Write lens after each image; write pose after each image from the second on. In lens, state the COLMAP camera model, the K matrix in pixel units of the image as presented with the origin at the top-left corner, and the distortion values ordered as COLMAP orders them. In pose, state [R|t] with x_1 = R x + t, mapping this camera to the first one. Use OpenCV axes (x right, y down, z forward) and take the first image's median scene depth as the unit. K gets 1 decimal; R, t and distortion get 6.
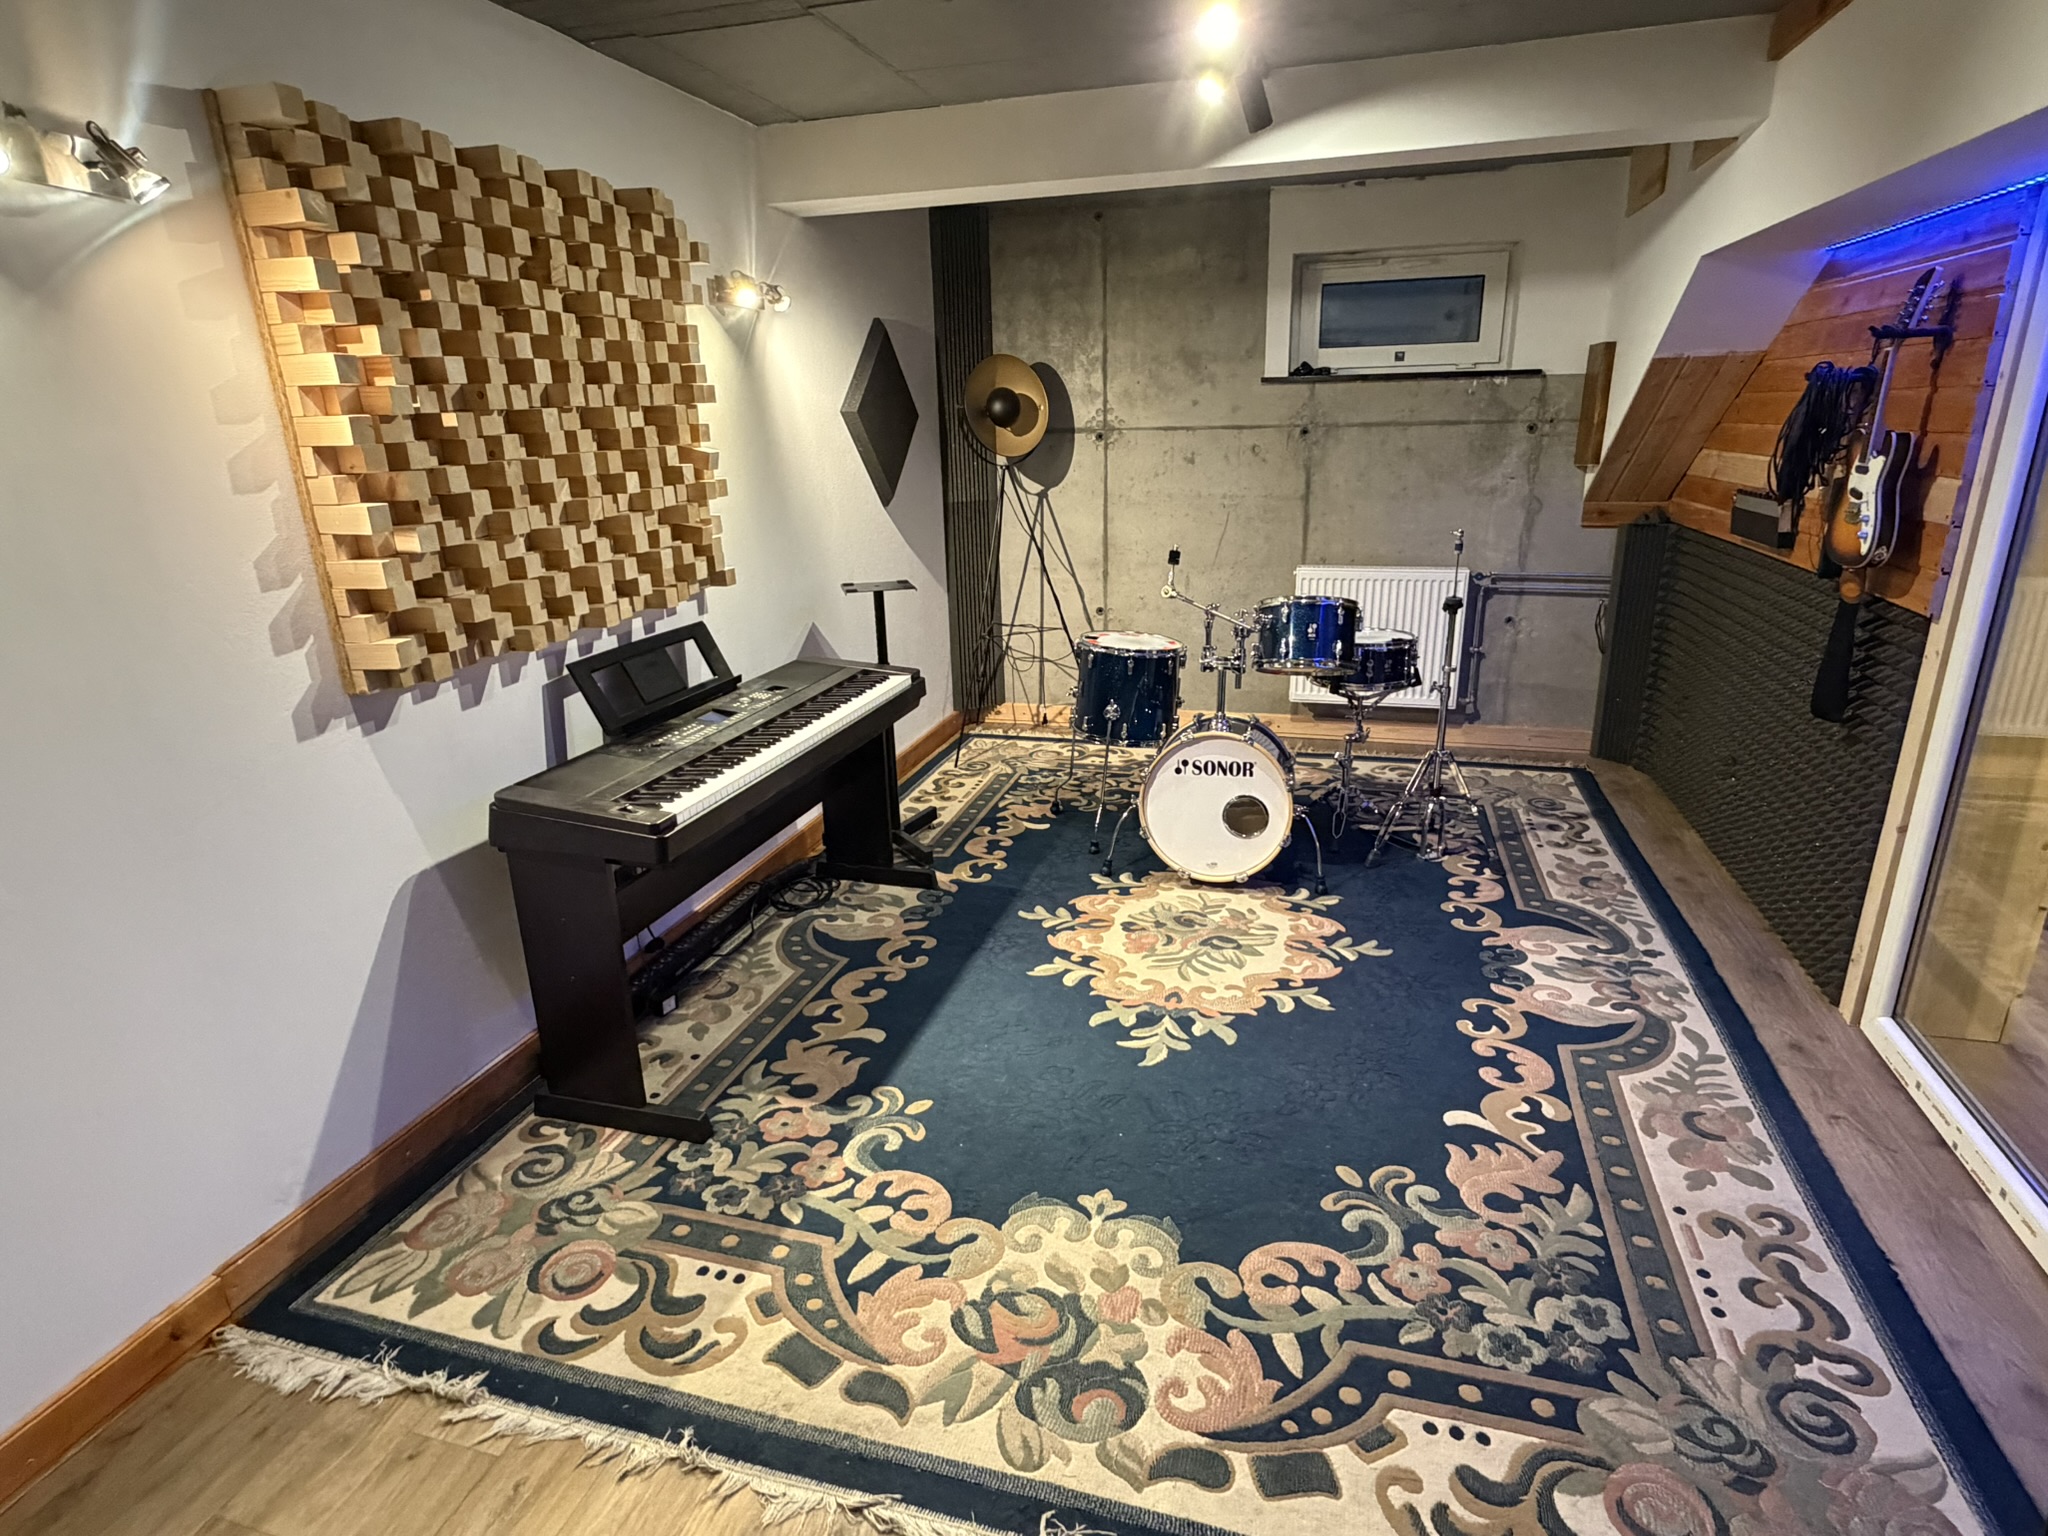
lens RADIAL K [[1094.7, 0, 1024.0], [0, 1094.7, 768.0], [0, 0, 1]] dist [0.003514, 0.000476]
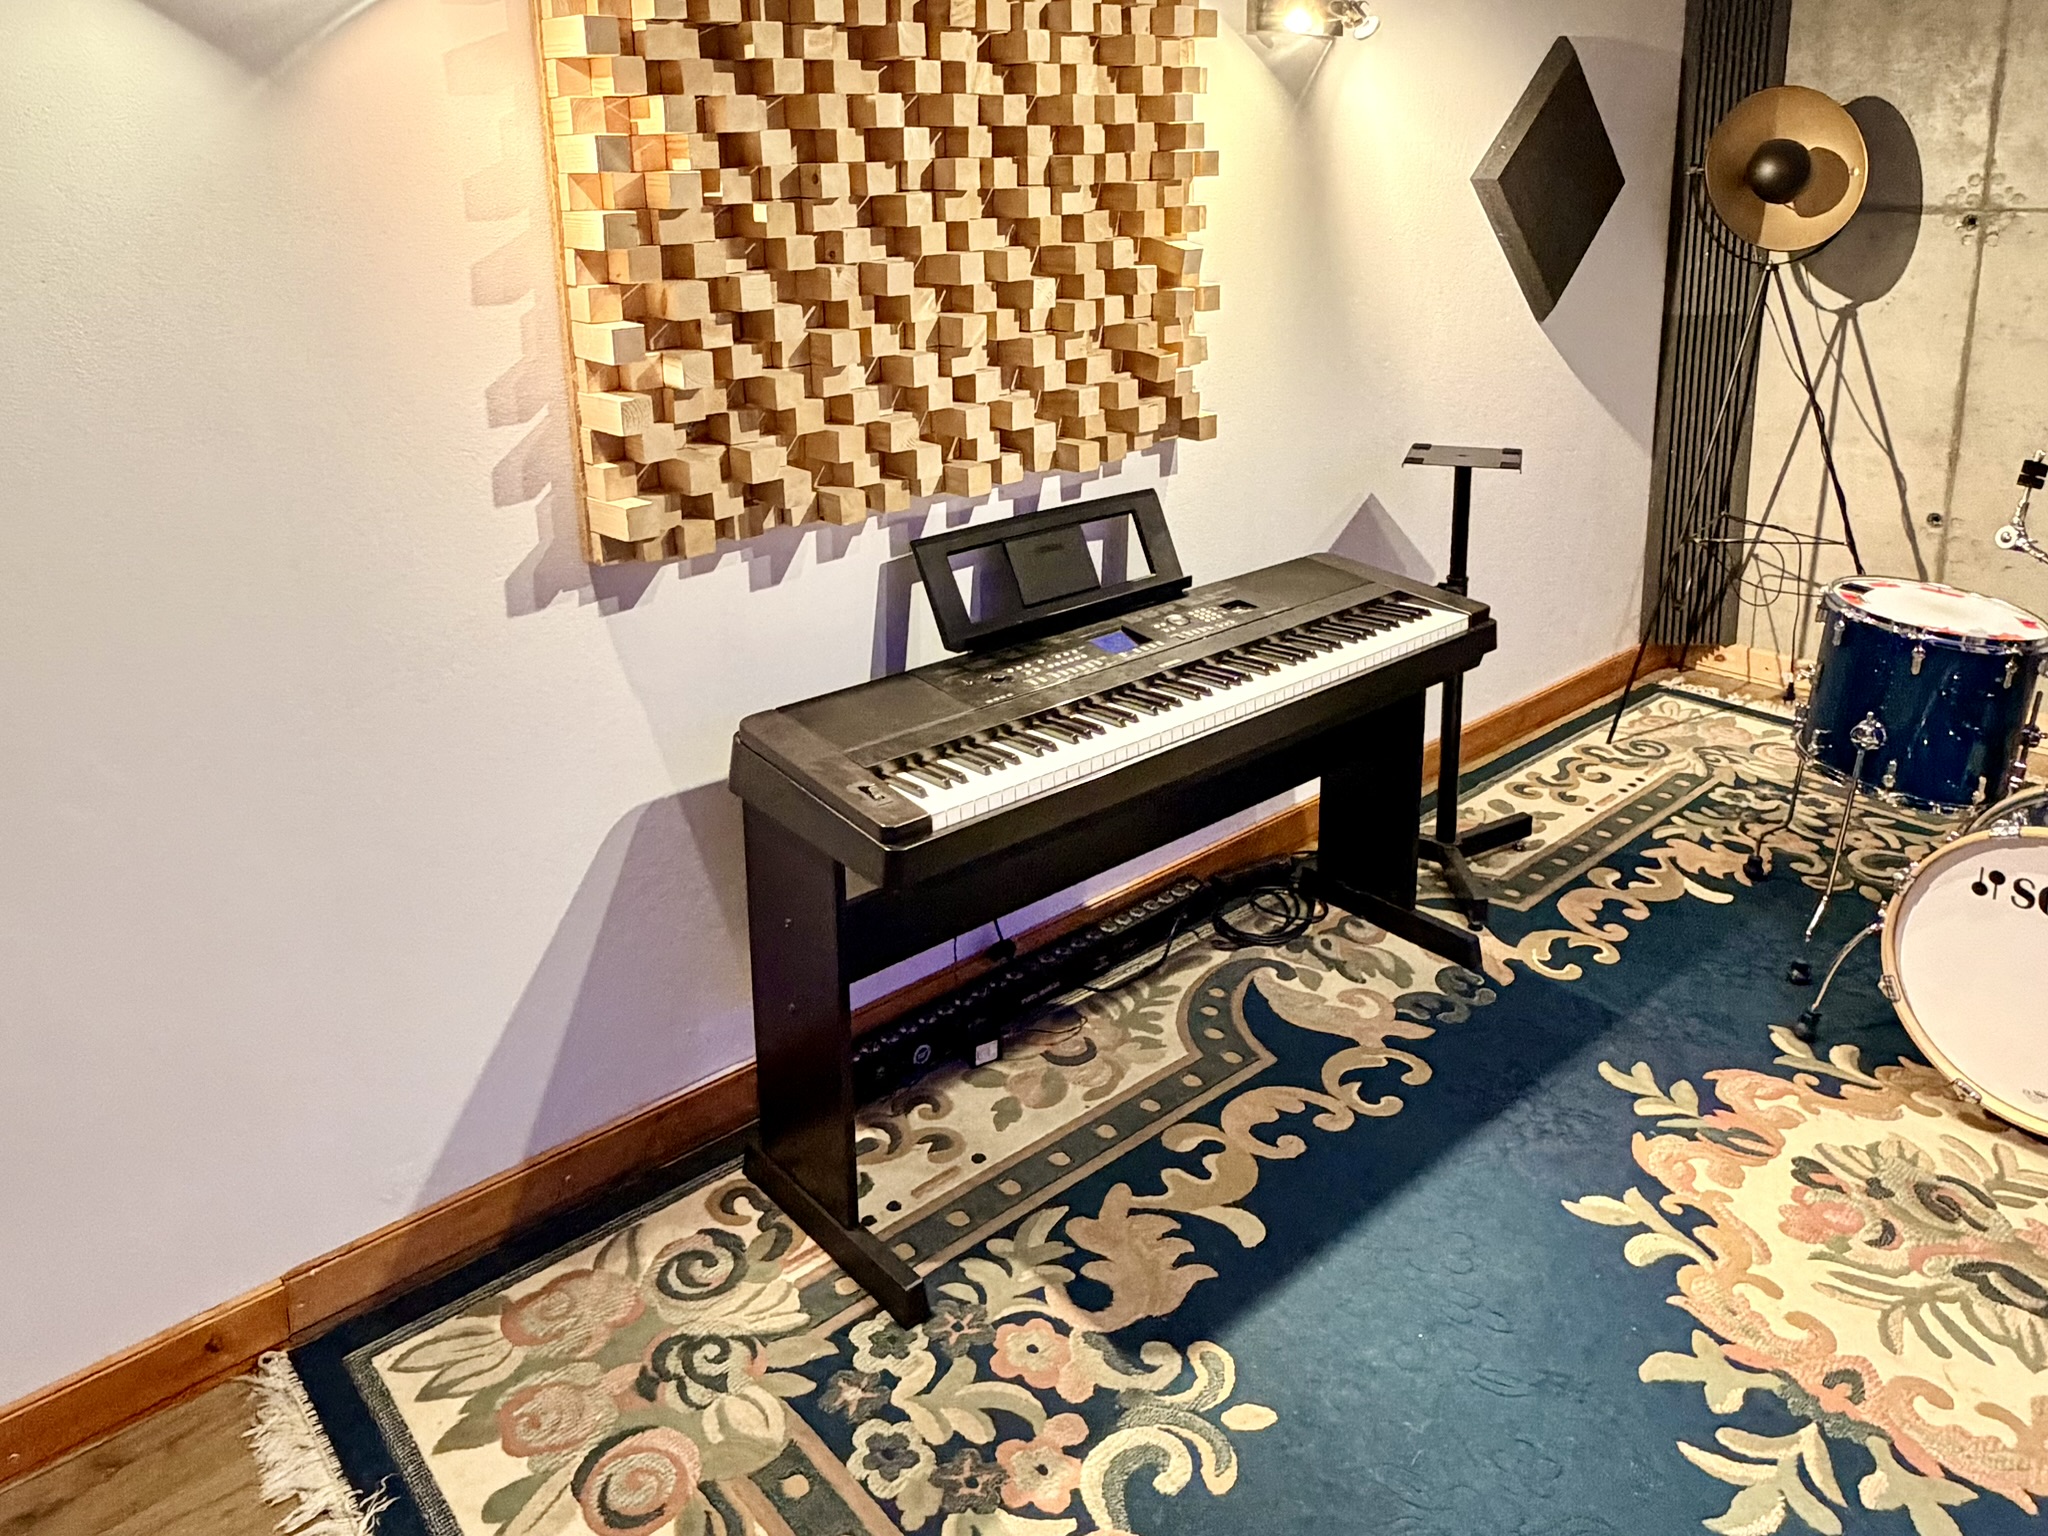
lens RADIAL K [[1456.0, 0, 1023.9], [0, 1456.0, 464.4], [0, 0, 1]] dist [-0.001935, 0.000996]
pose [[0.840852, 0.124679, -0.526710, 0.114850], [-0.173435, 0.983863, -0.043983, -0.098542], [0.512726, 0.128333, 0.848907, 0.199918]]
